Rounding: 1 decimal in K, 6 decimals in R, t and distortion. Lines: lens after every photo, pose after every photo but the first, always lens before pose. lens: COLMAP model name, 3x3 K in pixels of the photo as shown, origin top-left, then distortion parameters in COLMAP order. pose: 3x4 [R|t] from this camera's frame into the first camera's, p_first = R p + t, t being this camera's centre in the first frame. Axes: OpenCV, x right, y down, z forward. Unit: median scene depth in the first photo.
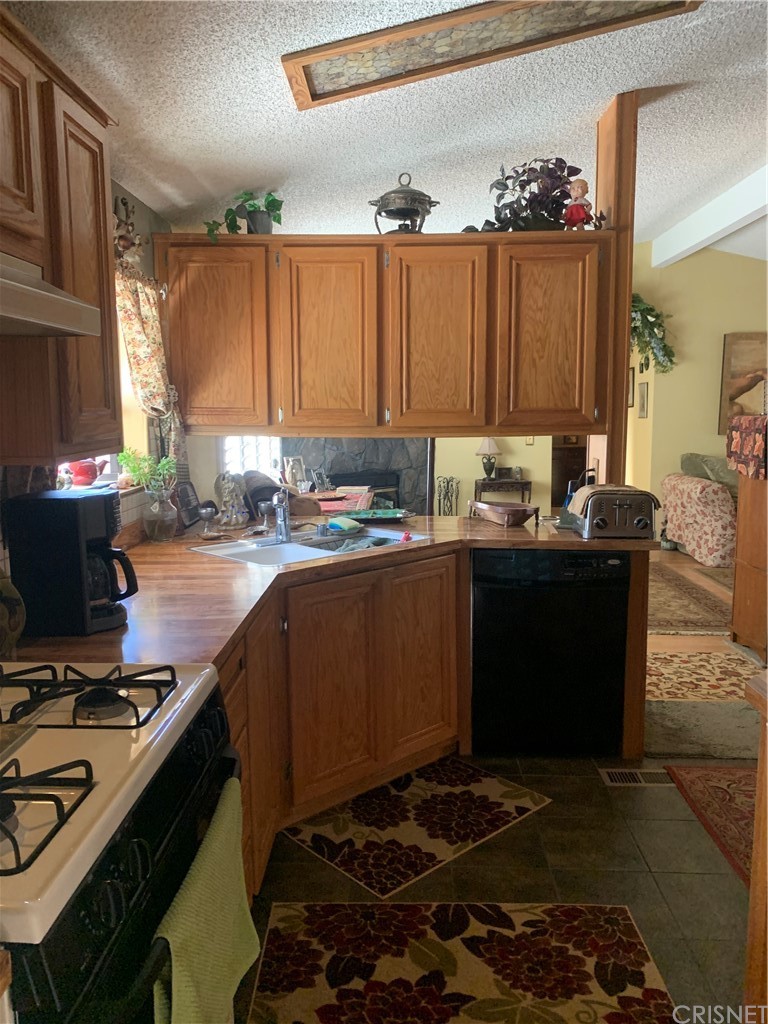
lens RADIAL K [[807.6, 0, 384.9], [0, 807.6, 510.4], [0, 0, 1]] dist [0.035115, -0.017383]
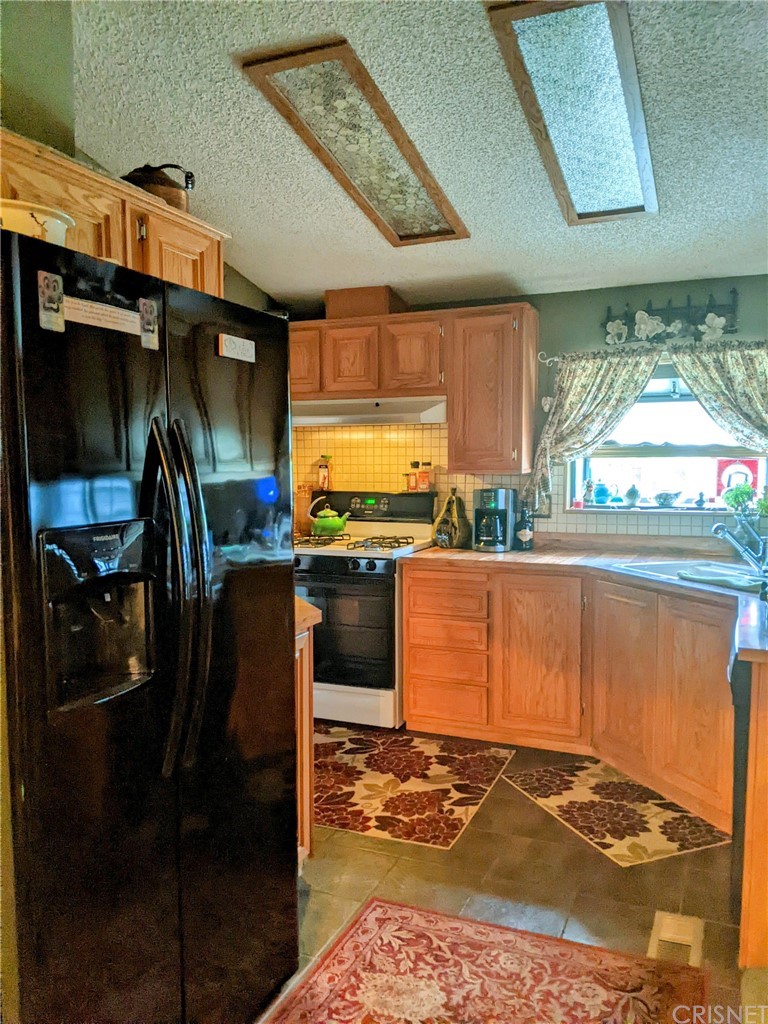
lens RADIAL K [[807.6, 0, 385.1], [0, 807.6, 514.2], [0, 0, 1]] dist [0.035115, -0.017383]
pose [[-0.378924, 0.073149, -0.922532, 1.472952], [-0.118035, 0.984909, 0.126577, -0.172791], [0.917870, 0.156854, -0.364571, 1.302832]]
